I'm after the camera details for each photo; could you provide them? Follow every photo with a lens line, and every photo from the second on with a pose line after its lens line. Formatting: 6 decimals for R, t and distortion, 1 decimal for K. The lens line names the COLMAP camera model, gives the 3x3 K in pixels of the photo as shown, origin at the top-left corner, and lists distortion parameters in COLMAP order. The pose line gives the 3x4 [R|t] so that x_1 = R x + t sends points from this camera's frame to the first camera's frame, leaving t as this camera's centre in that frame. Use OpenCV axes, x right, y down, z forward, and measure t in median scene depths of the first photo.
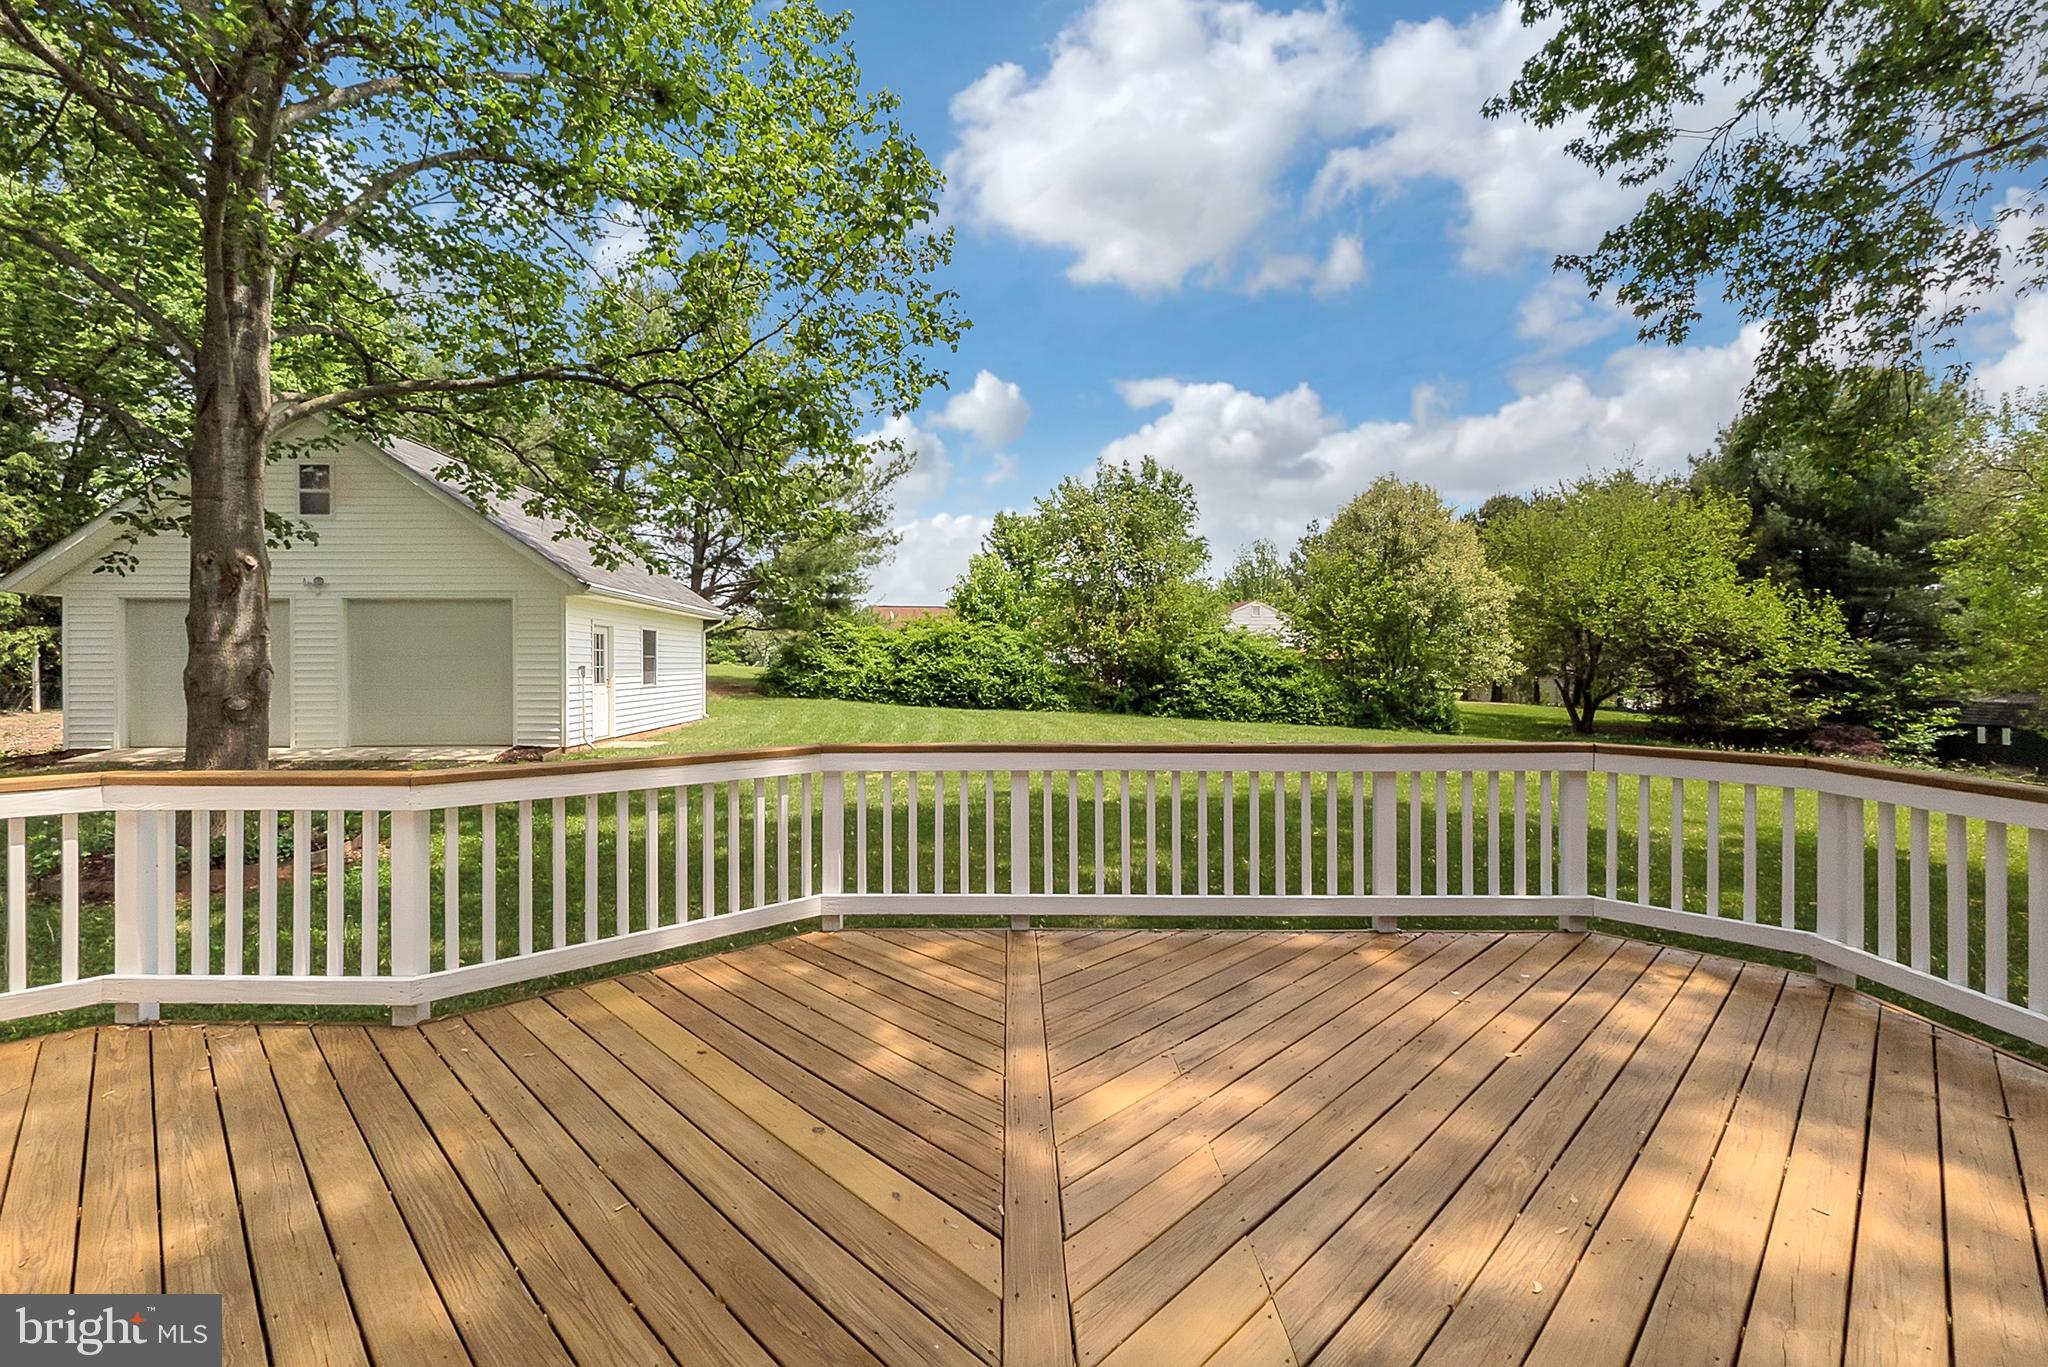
lens RADIAL K [[907.8, 0, 1022.1], [0, 907.8, 687.8], [0, 0, 1]] dist [-0.004127, -0.001164]
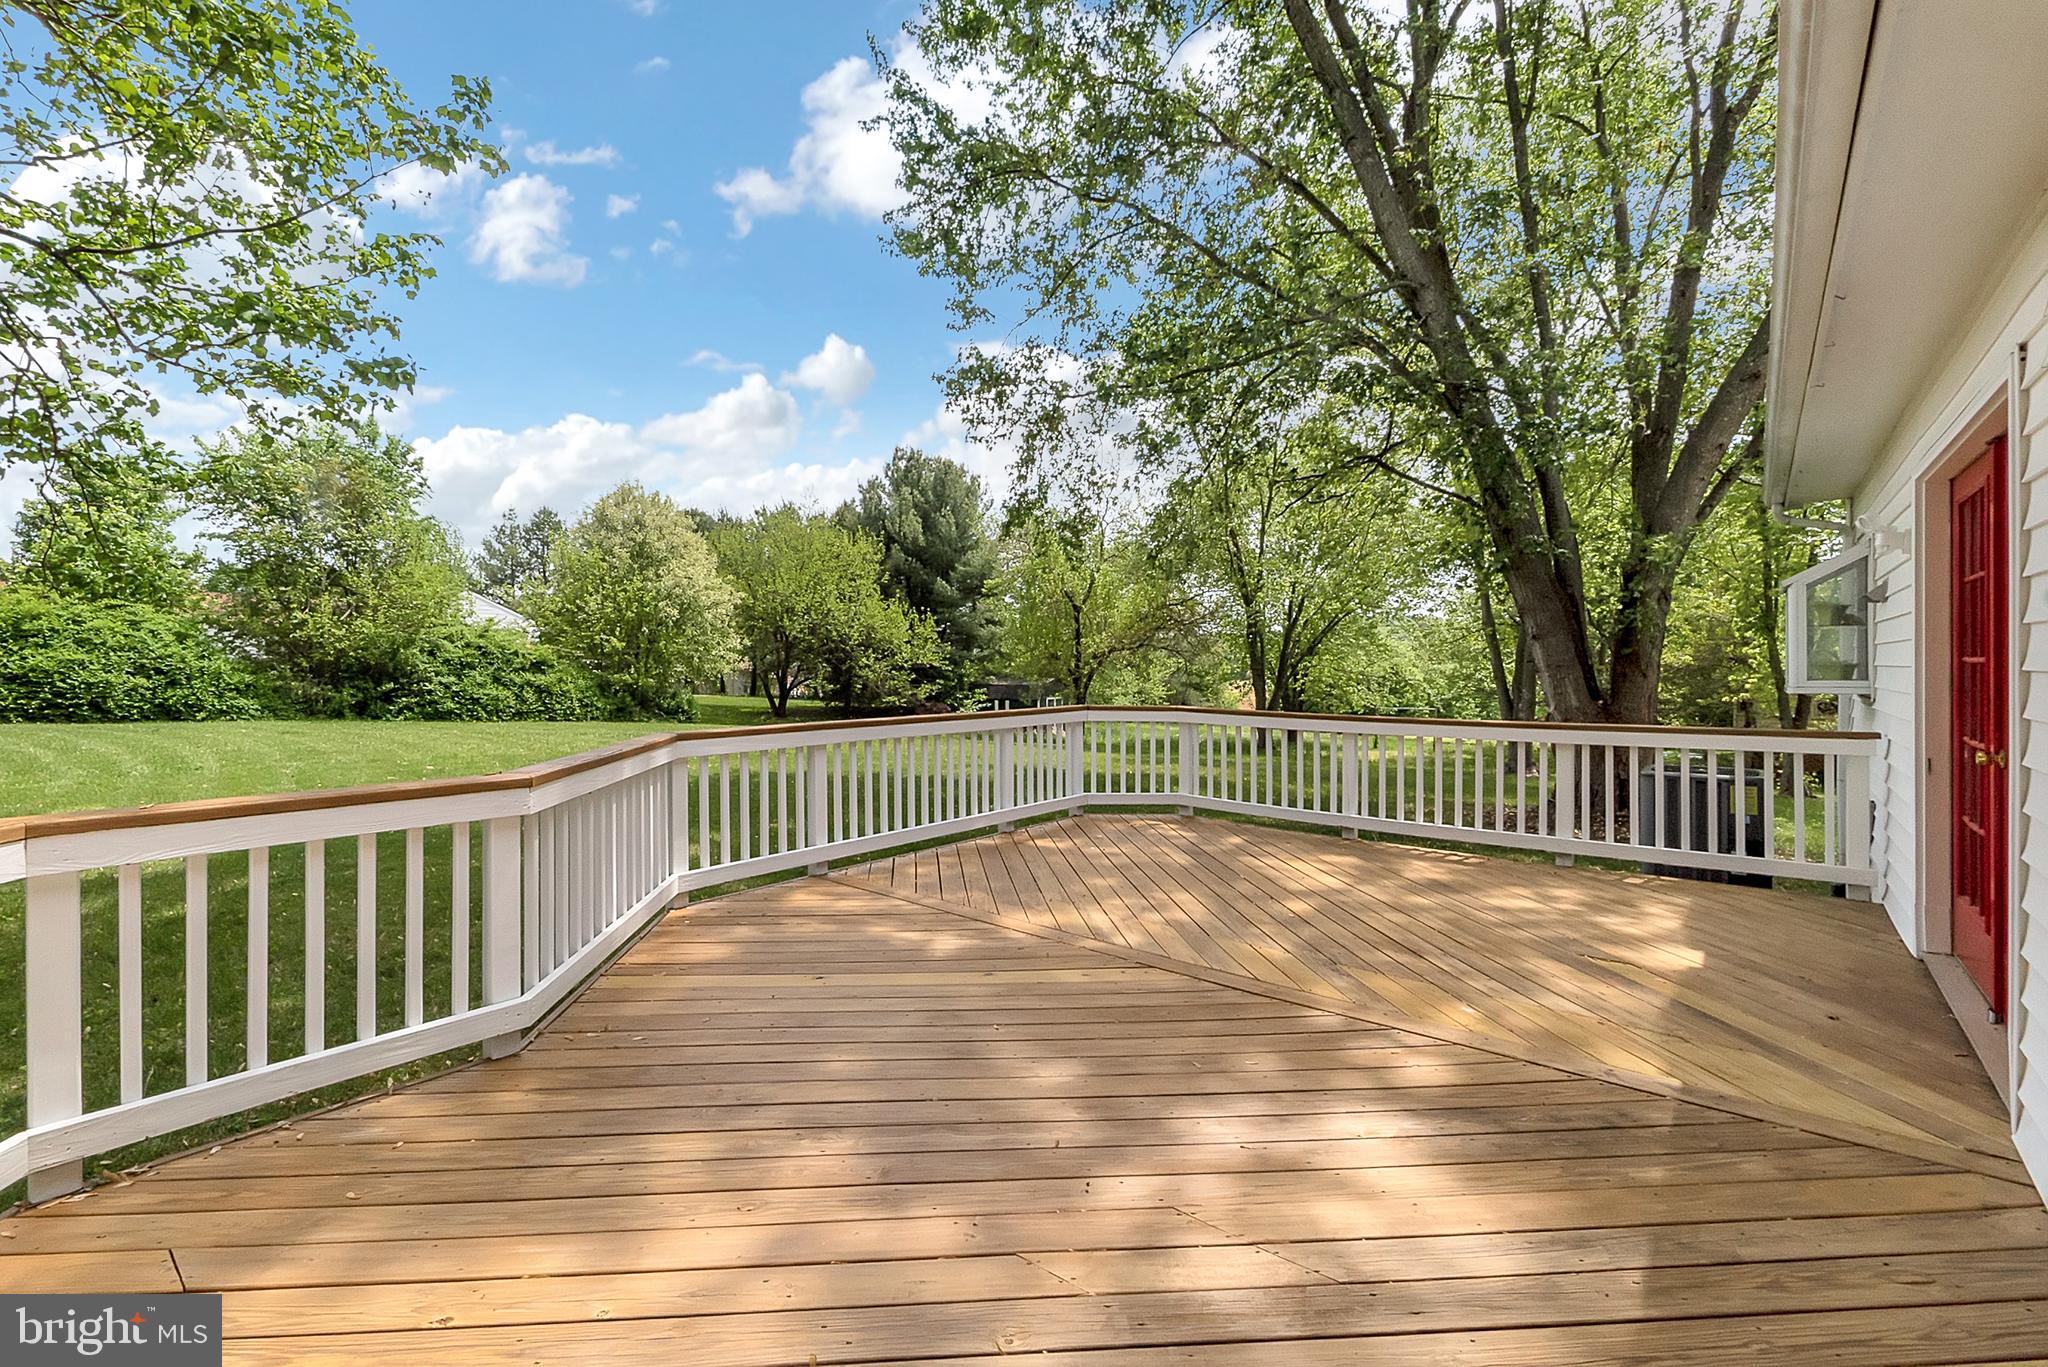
lens RADIAL K [[907.8, 0, 1009.3], [0, 907.8, 661.1], [0, 0, 1]] dist [-0.004127, -0.001164]
pose [[0.621987, 0.000161, 0.783028, -0.155628], [0.020549, 0.999652, -0.016528, 0.001414], [-0.782758, 0.026371, 0.621767, 0.007319]]
